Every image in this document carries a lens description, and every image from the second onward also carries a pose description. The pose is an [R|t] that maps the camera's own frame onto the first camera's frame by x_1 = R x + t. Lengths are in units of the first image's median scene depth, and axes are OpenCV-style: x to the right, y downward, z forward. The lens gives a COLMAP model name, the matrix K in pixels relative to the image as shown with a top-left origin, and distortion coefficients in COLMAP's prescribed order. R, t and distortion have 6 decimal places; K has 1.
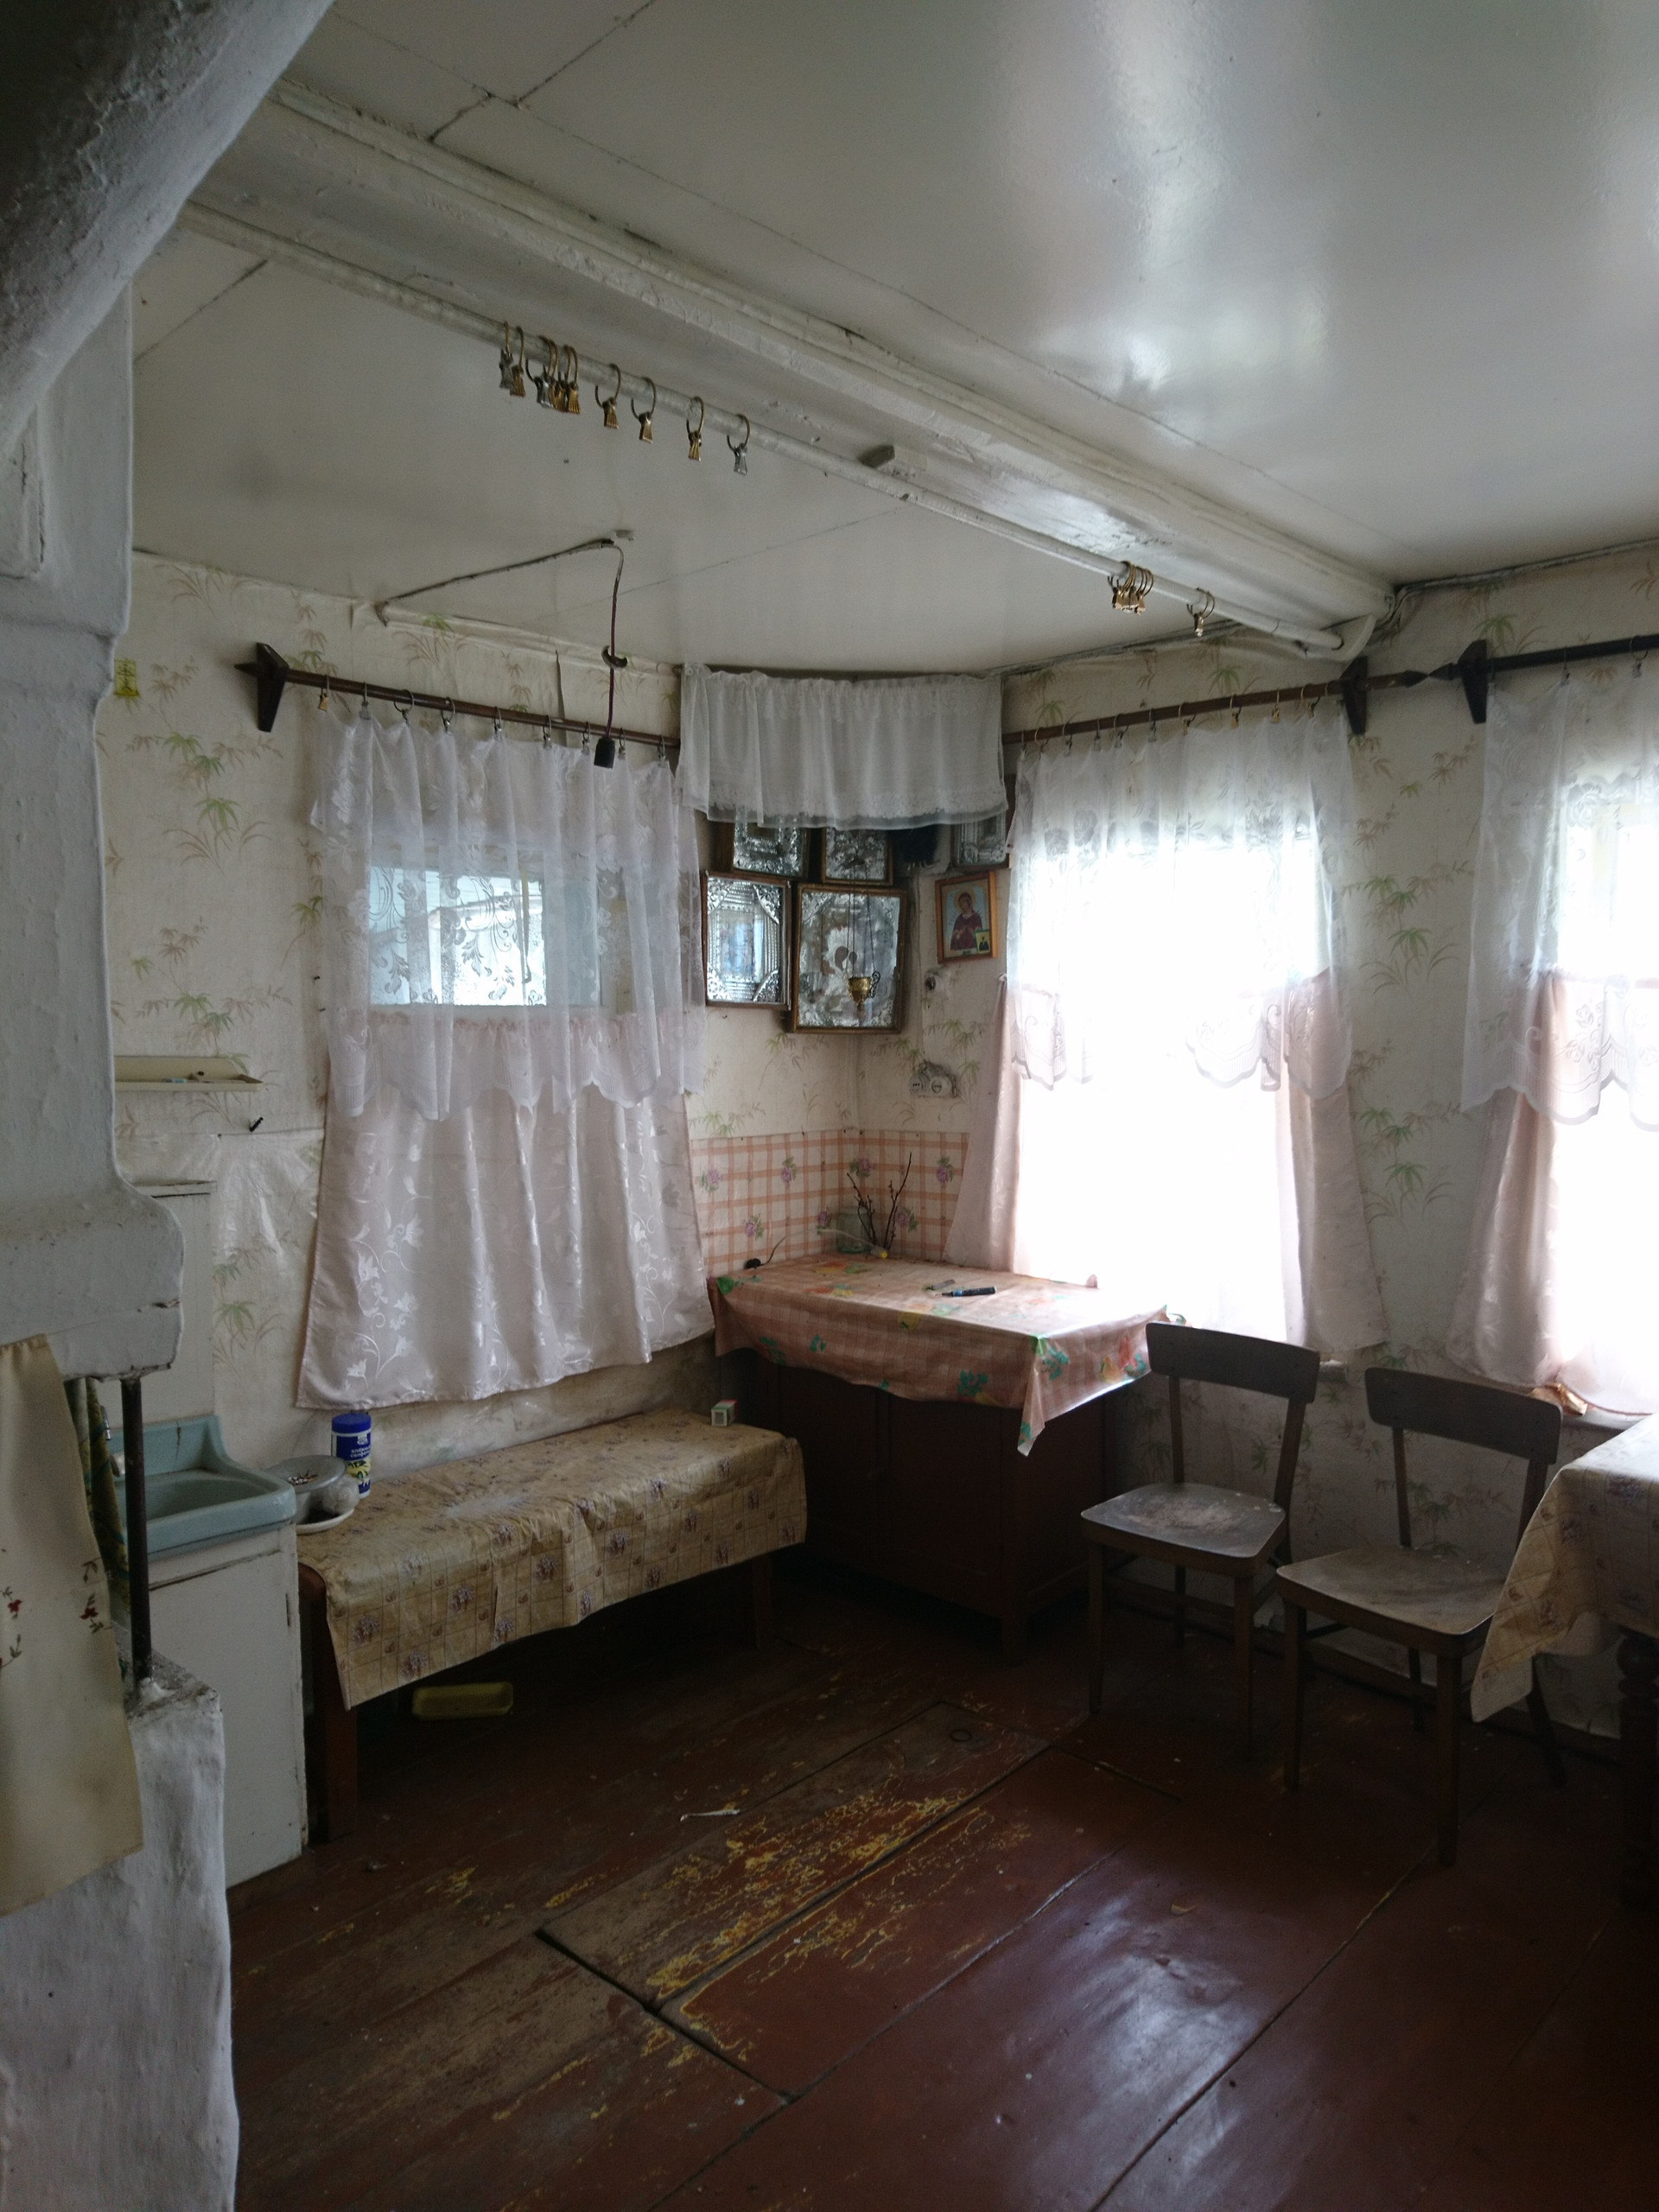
lens RADIAL K [[1574.6, 0, 829.5], [0, 1574.6, 1106.0], [0, 0, 1]] dist [-0.001482, 0.000846]
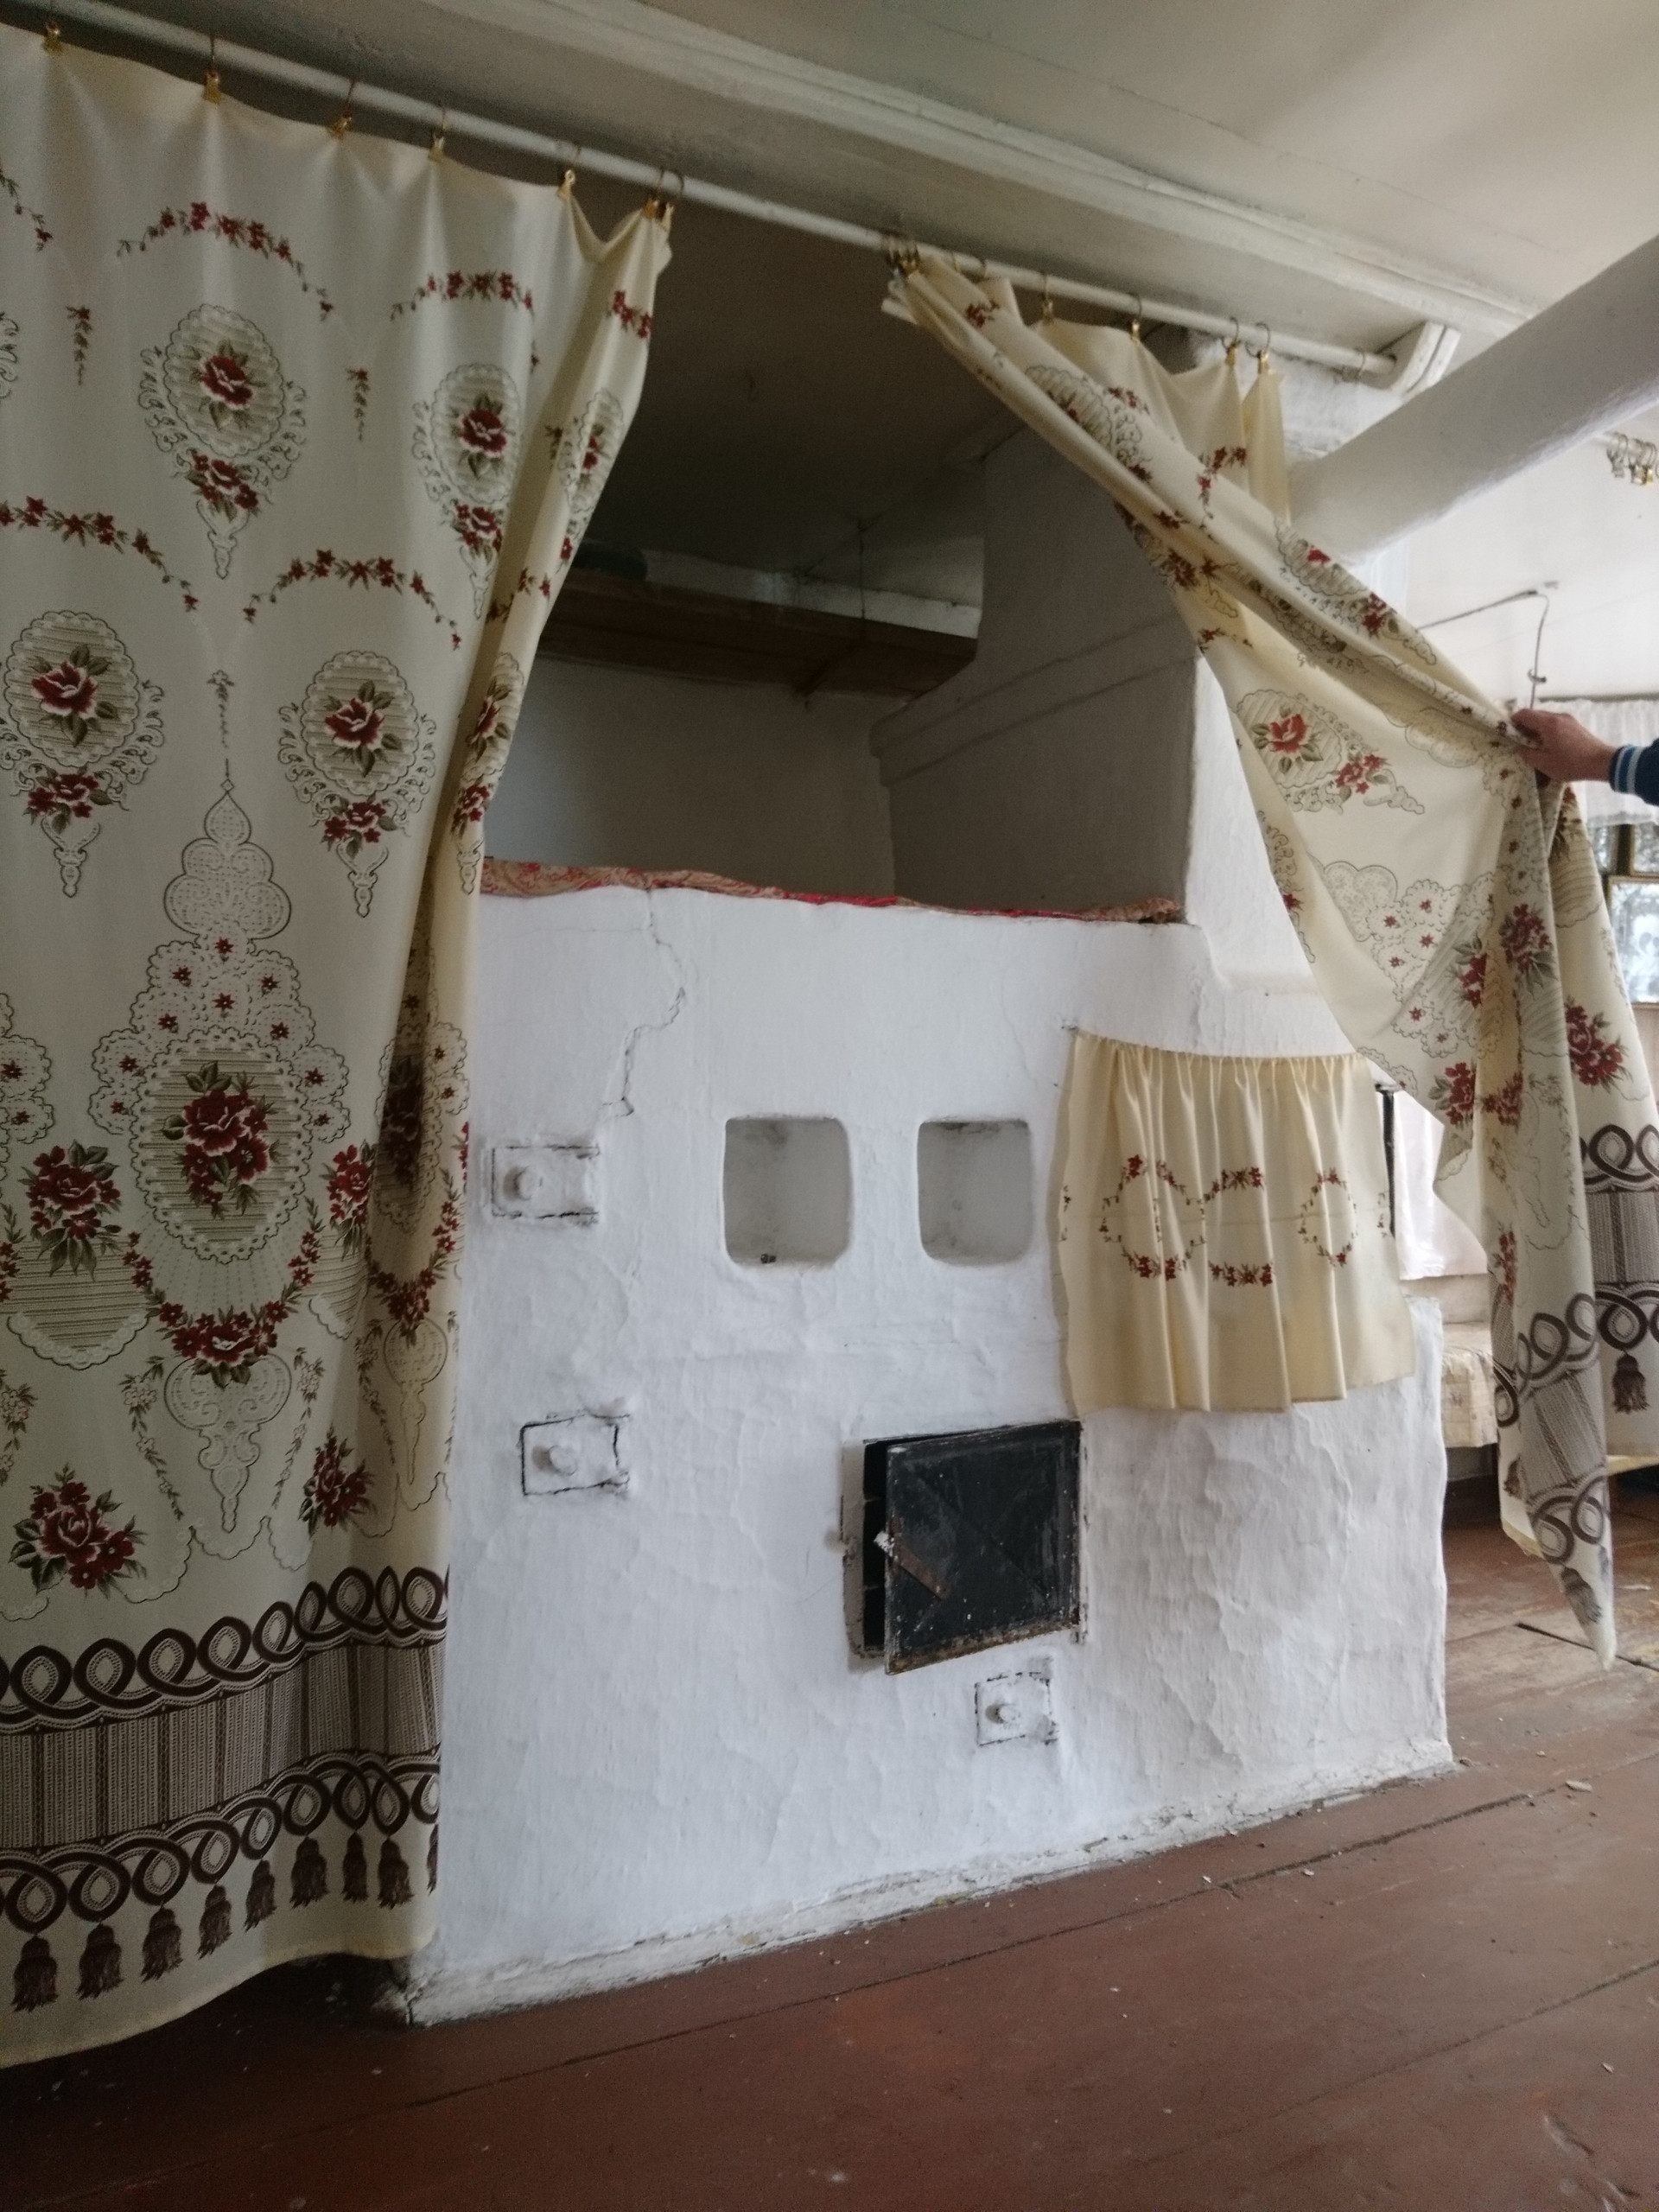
lens RADIAL K [[1574.6, 0, 829.5], [0, 1574.6, 1106.0], [0, 0, 1]] dist [-0.001482, 0.000846]
pose [[0.942441, -0.014919, -0.334039, -0.257716], [-0.011873, 0.996881, -0.078021, 0.186061], [0.334161, 0.077496, 0.939325, -0.419657]]
